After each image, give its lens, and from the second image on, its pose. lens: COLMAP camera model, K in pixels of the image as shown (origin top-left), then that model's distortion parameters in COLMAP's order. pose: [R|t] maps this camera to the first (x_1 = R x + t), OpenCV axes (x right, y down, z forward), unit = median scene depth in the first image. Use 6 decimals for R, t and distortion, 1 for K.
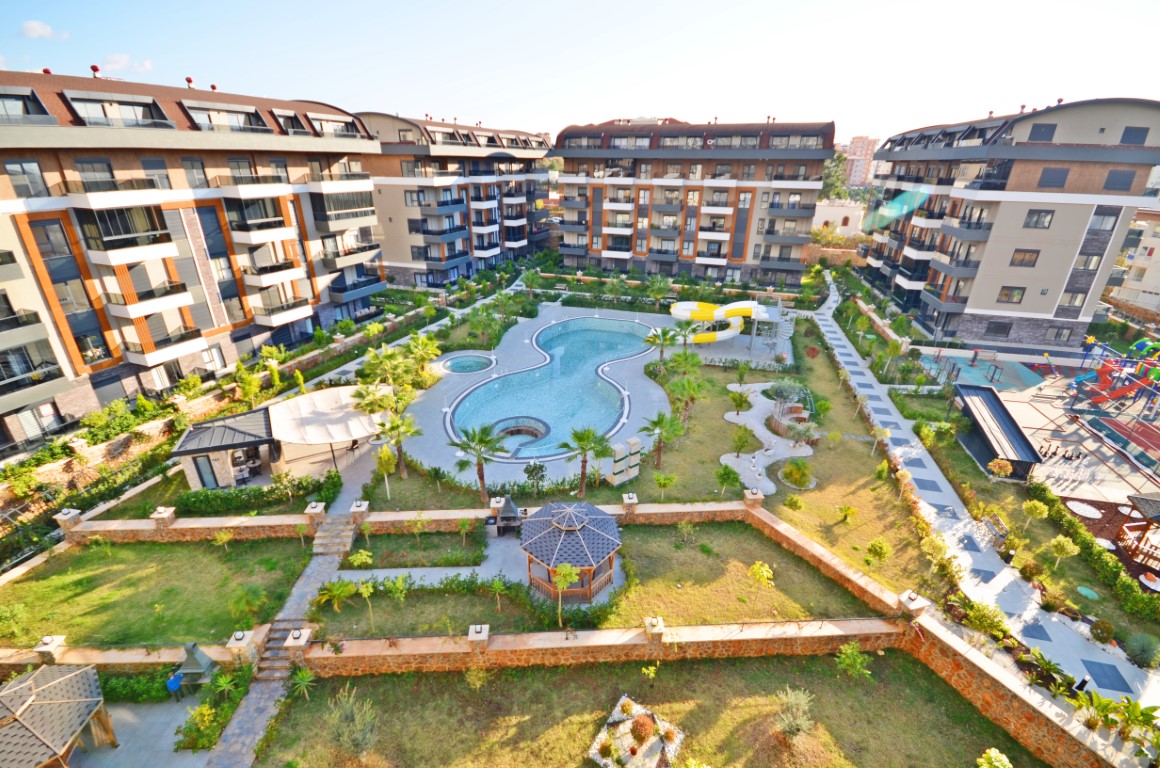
lens RADIAL K [[504.9, 0, 577.3], [0, 504.9, 393.0], [0, 0, 1]] dist [0.000529, -0.007429]
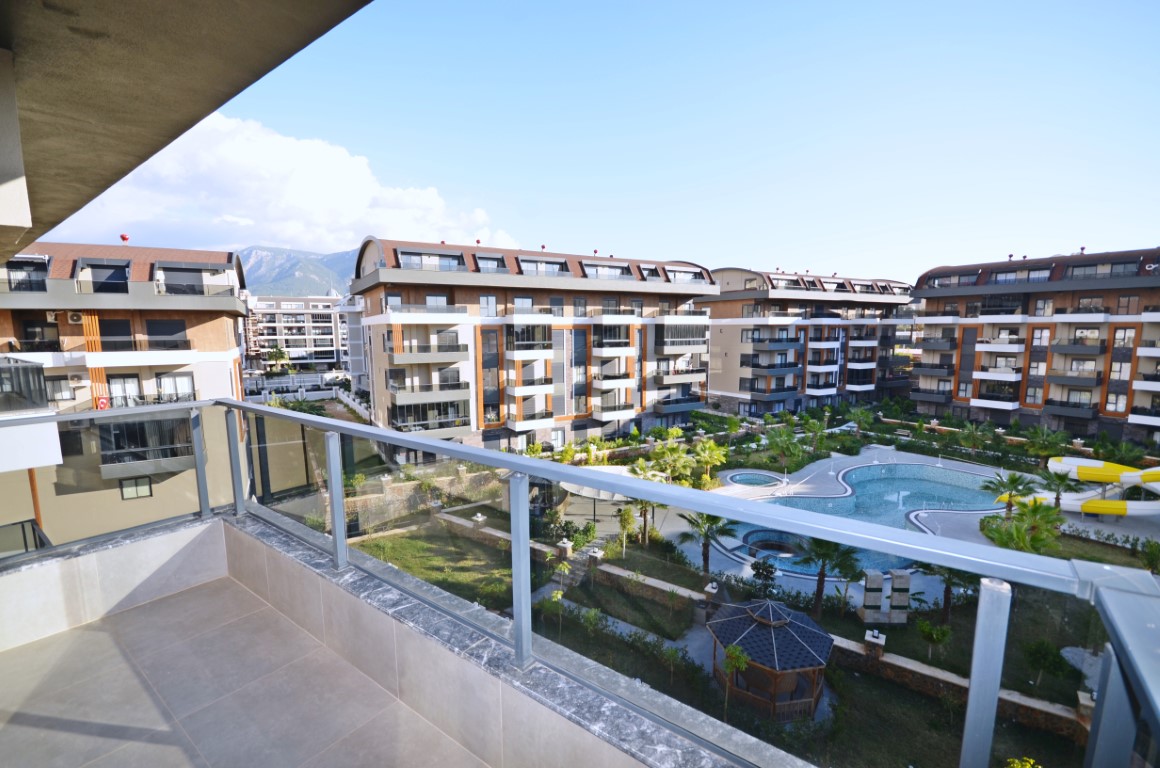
lens RADIAL K [[504.9, 0, 577.3], [0, 504.9, 393.0], [0, 0, 1]] dist [0.000529, -0.007429]
pose [[0.770328, 0.065136, -0.634312, 0.110963], [-0.252151, 0.944804, -0.209200, 0.065230], [0.585674, 0.321096, 0.744233, 0.011402]]
